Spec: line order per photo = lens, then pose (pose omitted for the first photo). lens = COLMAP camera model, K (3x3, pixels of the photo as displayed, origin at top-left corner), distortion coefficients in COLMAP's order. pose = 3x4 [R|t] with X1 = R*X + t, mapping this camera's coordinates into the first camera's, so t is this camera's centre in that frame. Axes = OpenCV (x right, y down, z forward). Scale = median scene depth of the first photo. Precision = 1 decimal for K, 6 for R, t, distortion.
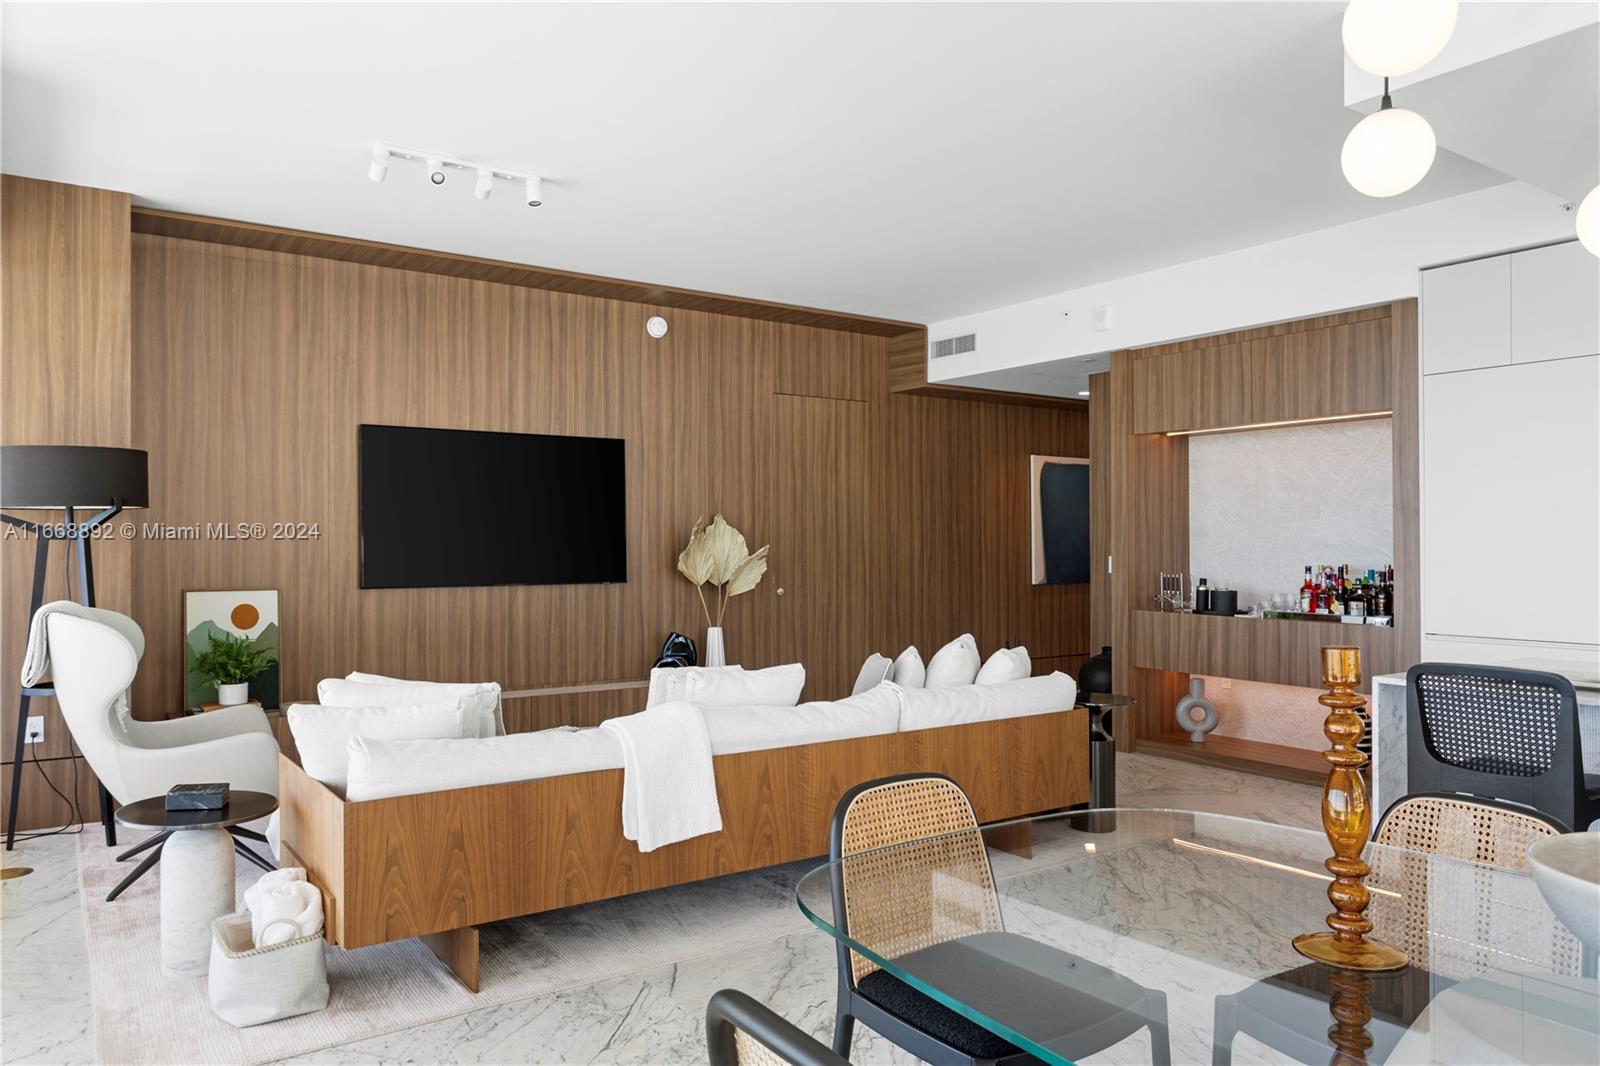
lens RADIAL K [[1117.3, 0, 800.4], [0, 1117.3, 498.5], [0, 0, 1]] dist [-0.003206, 0.003421]
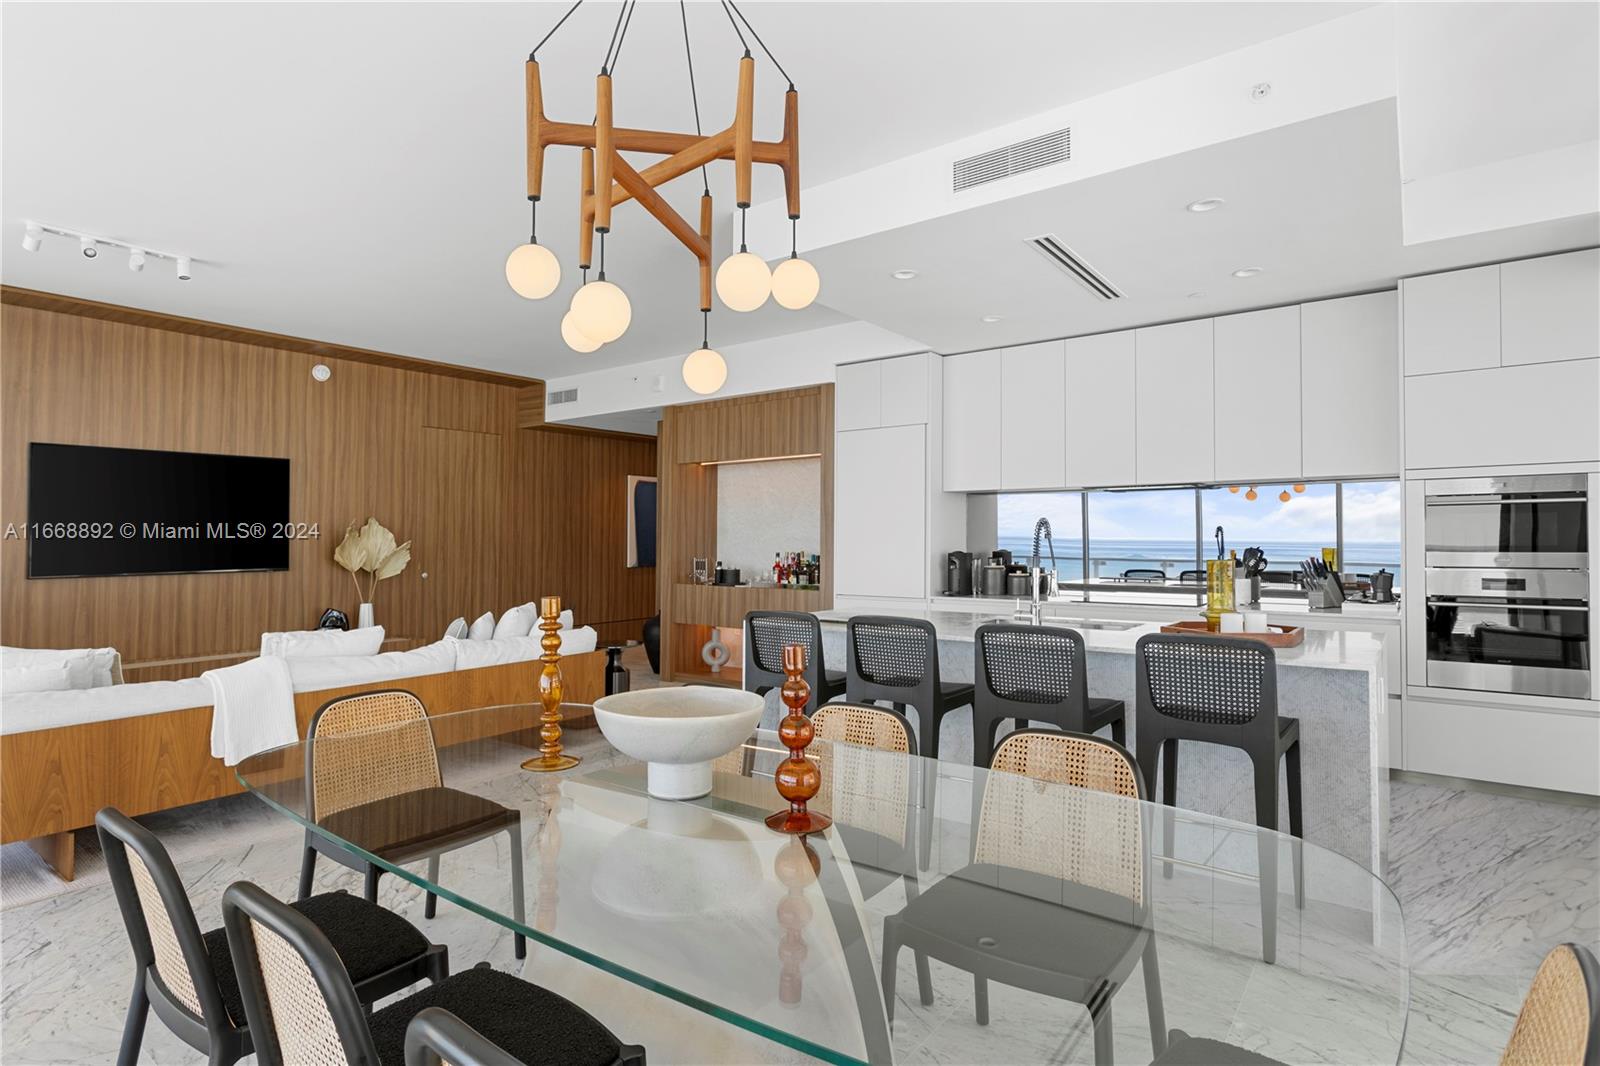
lens RADIAL K [[846.0, 0, 773.6], [0, 846.0, 491.9], [0, 0, 1]] dist [0.002130, 0.001339]
pose [[0.956676, 0.011458, 0.290928, 0.099670], [-0.007481, 0.999863, -0.014778, -0.005236], [-0.291057, 0.011962, 0.956631, -0.100680]]
